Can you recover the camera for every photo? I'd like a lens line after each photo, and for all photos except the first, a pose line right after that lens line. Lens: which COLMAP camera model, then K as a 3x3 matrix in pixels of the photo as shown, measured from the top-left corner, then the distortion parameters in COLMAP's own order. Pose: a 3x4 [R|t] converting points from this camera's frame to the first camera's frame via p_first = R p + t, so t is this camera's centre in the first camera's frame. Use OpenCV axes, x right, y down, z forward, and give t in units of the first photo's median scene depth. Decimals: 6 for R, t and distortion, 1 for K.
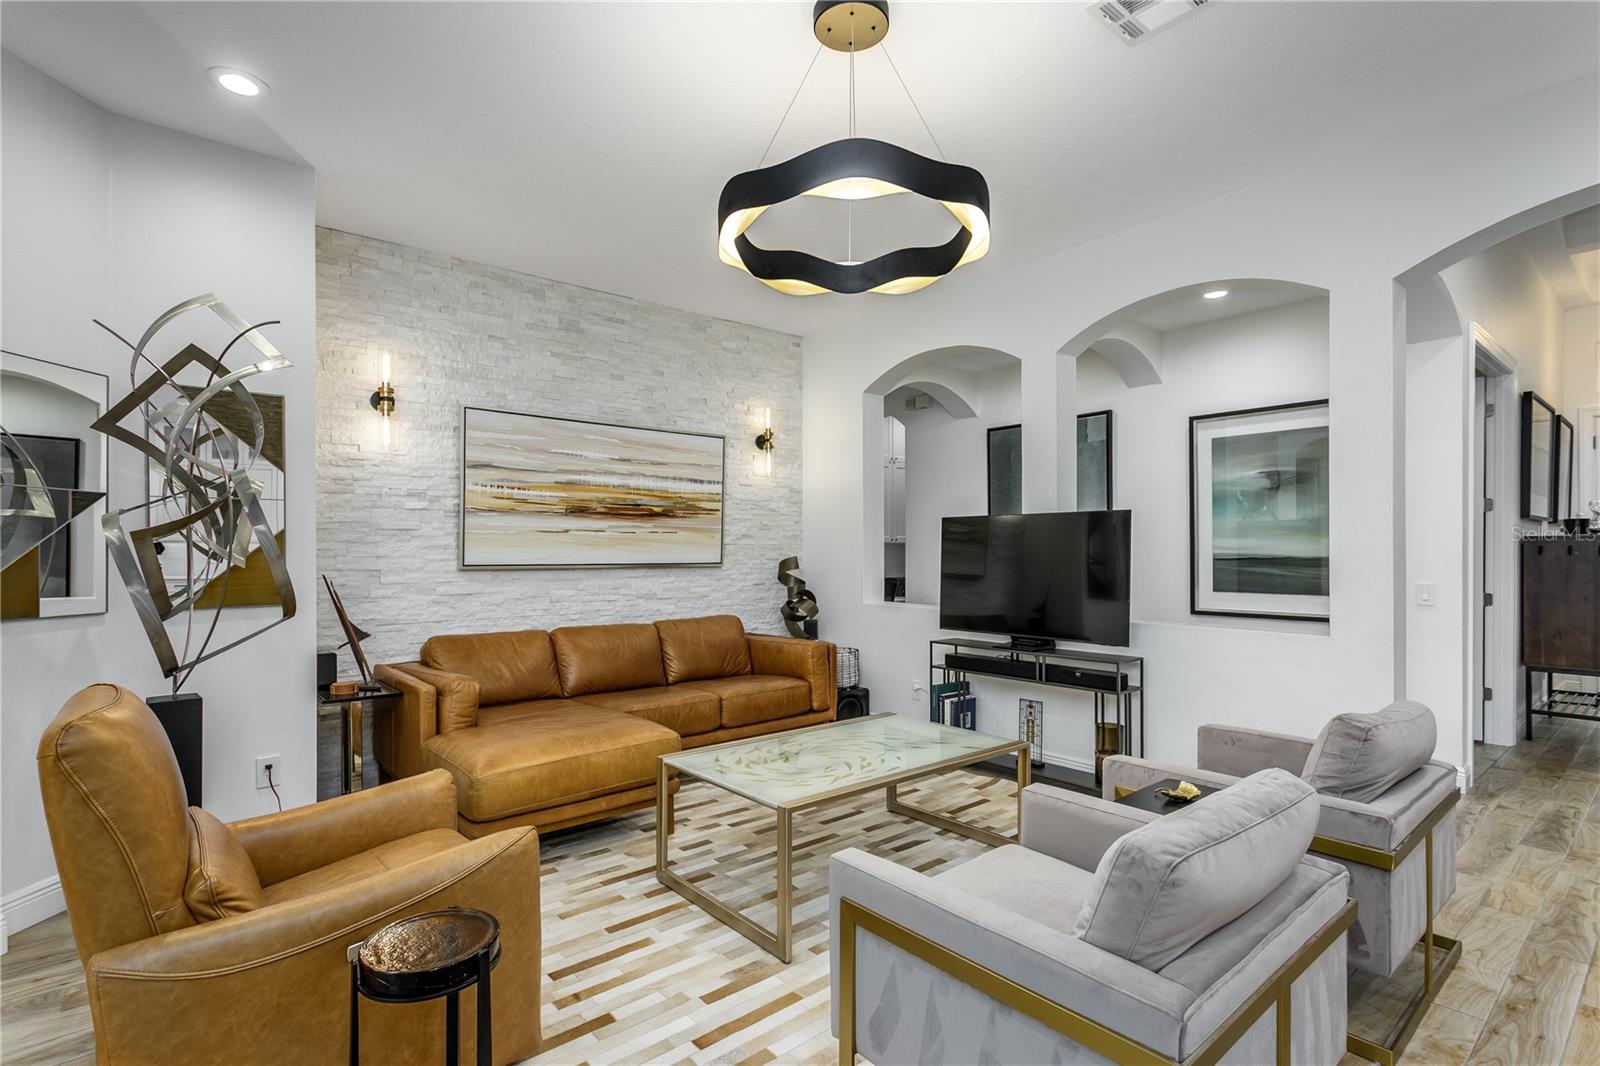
lens RADIAL K [[774.9, 0, 797.6], [0, 774.9, 547.2], [0, 0, 1]] dist [0.000505, 0.000853]
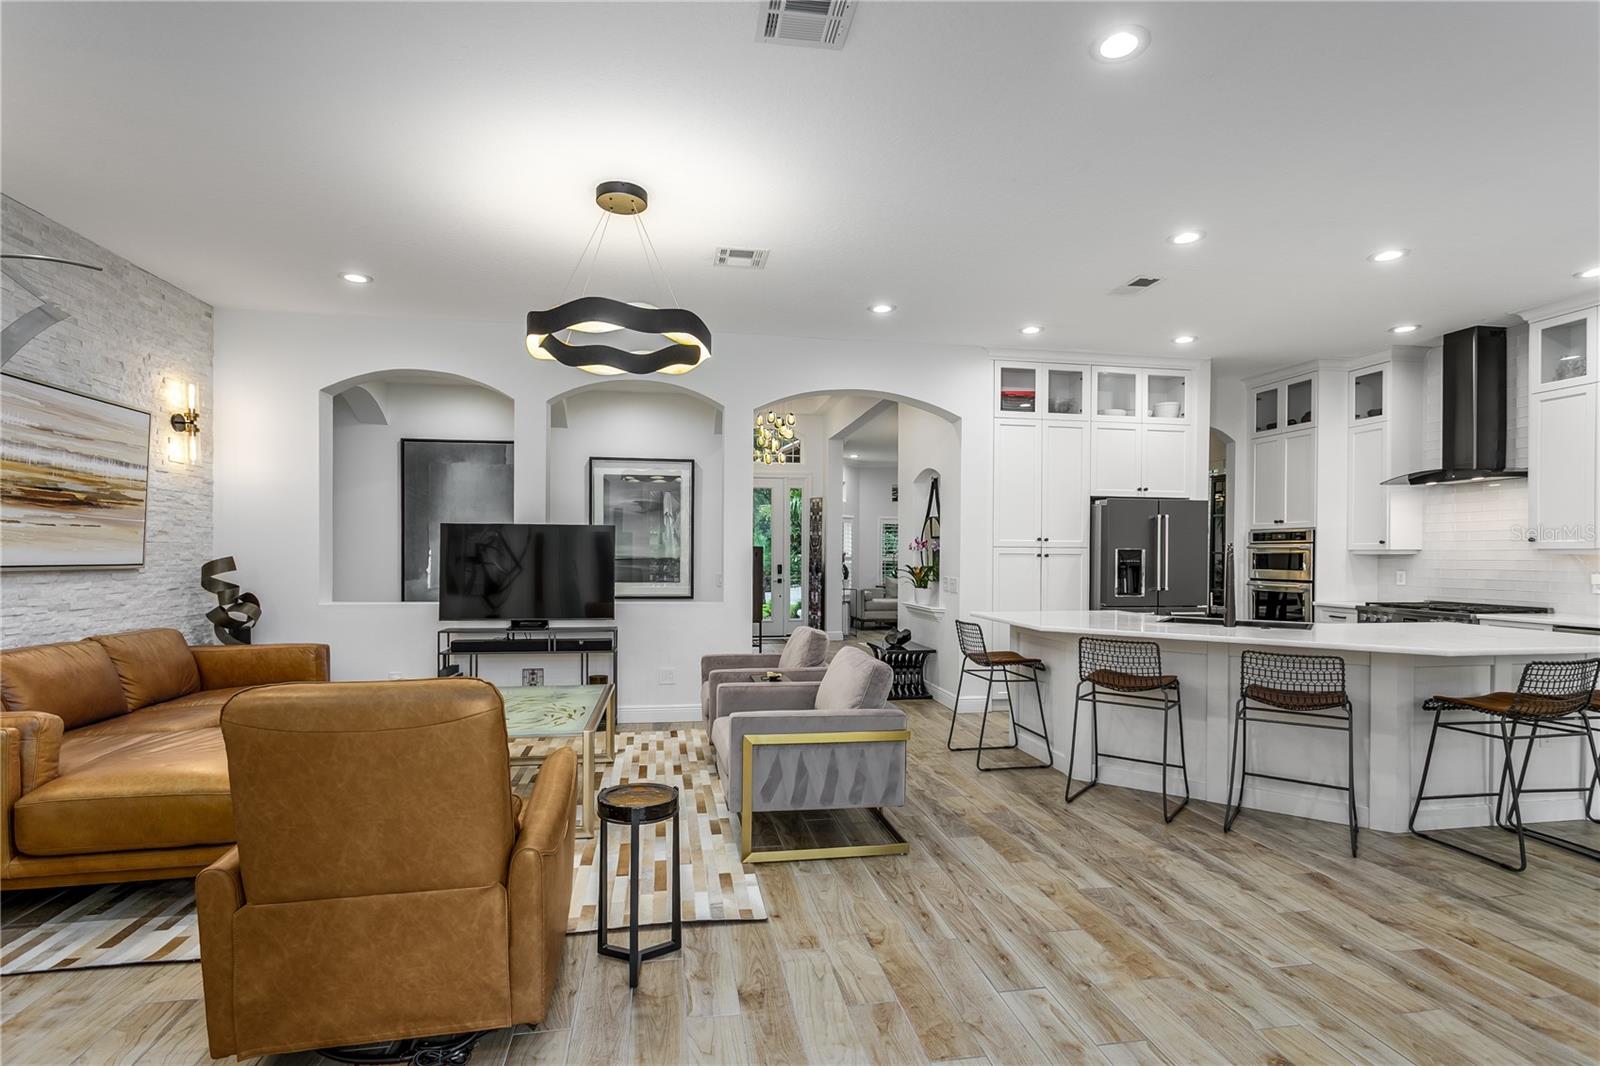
lens RADIAL K [[769.9, 0, 795.2], [0, 769.9, 561.5], [0, 0, 1]] dist [0.001557, 0.000753]
pose [[0.509794, -0.002708, 0.860292, -0.505956], [-0.010852, 0.999895, 0.009578, 0.002148], [-0.860228, -0.014219, 0.509711, -0.022603]]
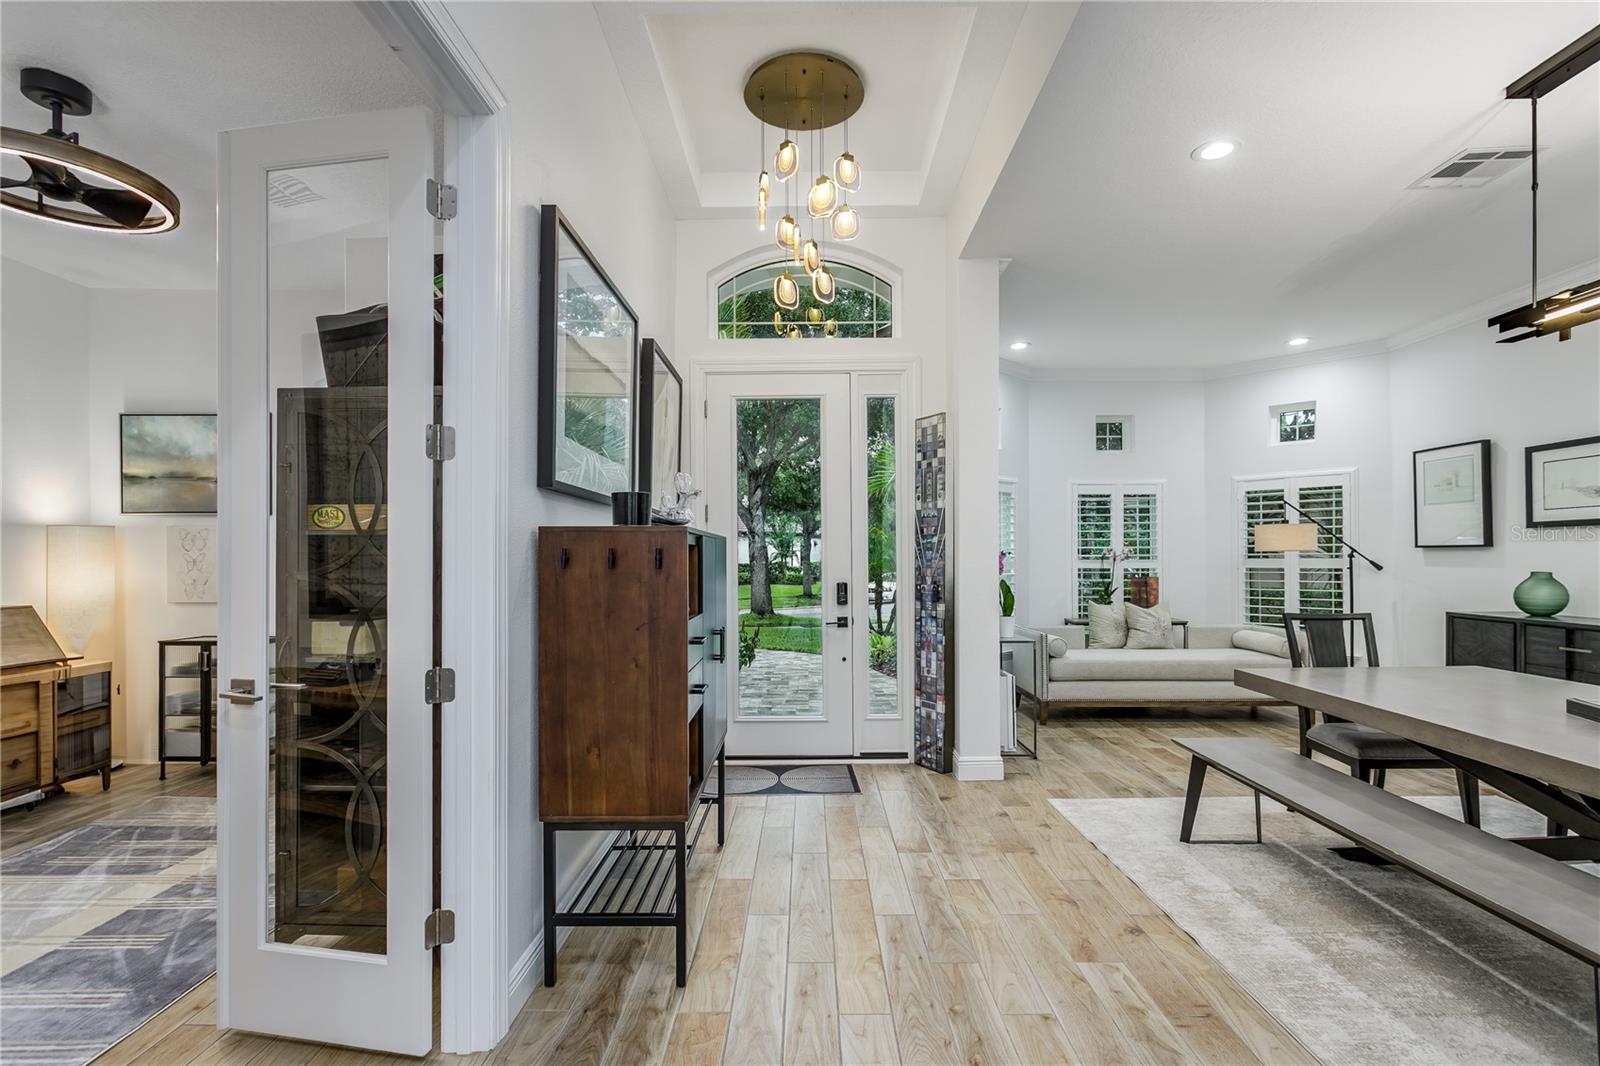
lens RADIAL K [[774.9, 0, 797.6], [0, 774.9, 547.2], [0, 0, 1]] dist [0.000505, 0.000853]
pose [[0.652734, 0.009400, 0.757529, 0.734344], [-0.001102, 0.999934, -0.011458, 0.001575], [-0.757586, 0.006644, 0.652701, 0.631816]]
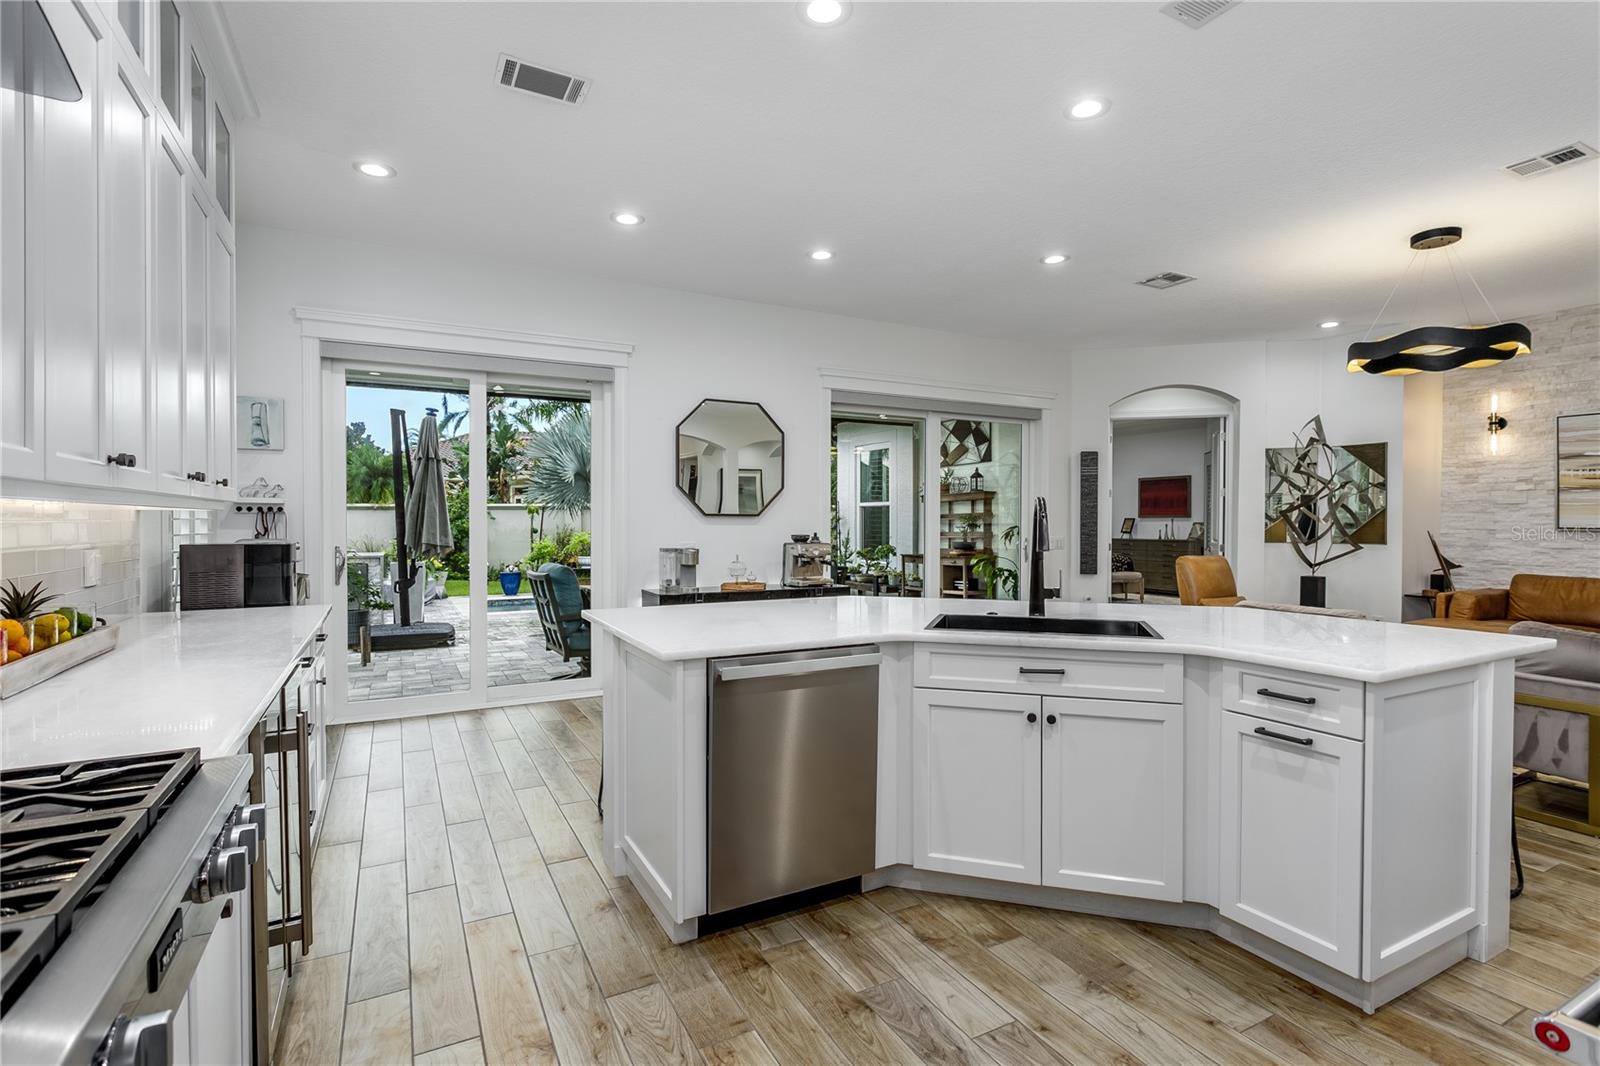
lens RADIAL K [[770.5, 0, 808.4], [0, 770.5, 534.9], [0, 0, 1]] dist [0.002802, 0.000767]
pose [[-0.201918, 0.021935, -0.979157, 1.094803], [0.004643, 0.999759, 0.021439, -0.000485], [0.979392, -0.000217, -0.201971, -0.054562]]
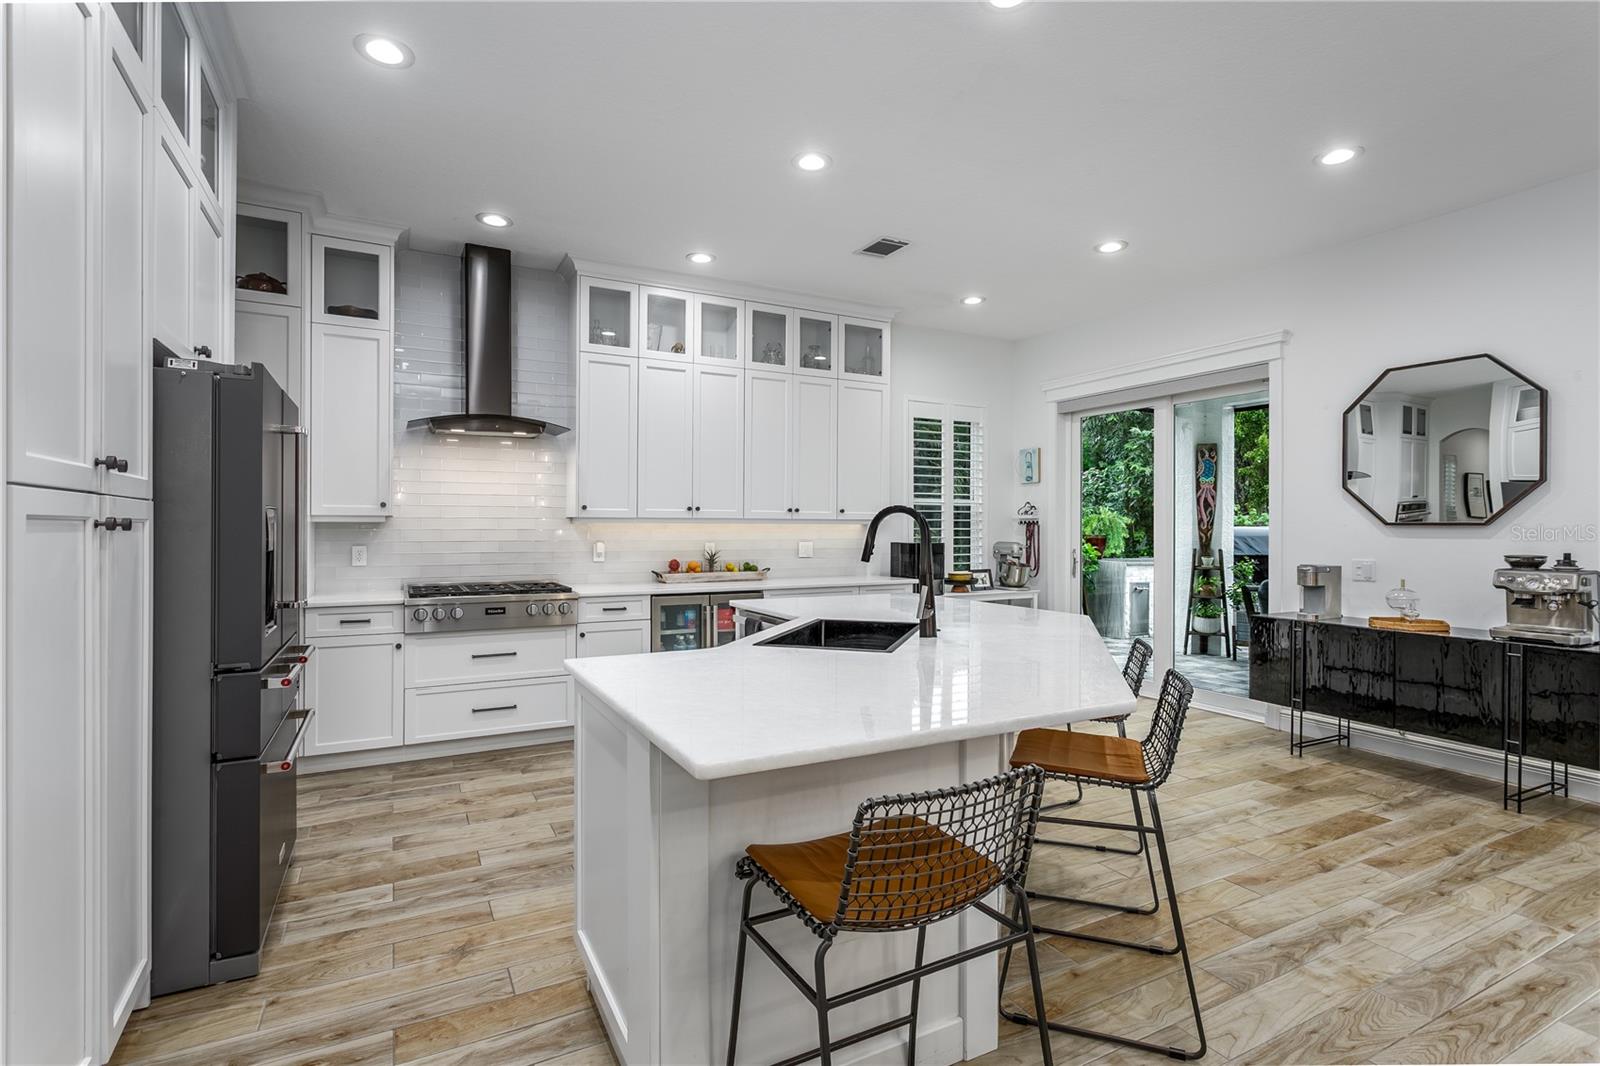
lens RADIAL K [[760.1, 0, 792.5], [0, 760.1, 531.9], [0, 0, 1]] dist [0.000079, -0.000387]
pose [[-0.975683, -0.000061, 0.219184, 0.440593], [-0.000376, 0.999999, -0.001397, 0.003854], [-0.219184, -0.001446, -0.975682, 0.541408]]
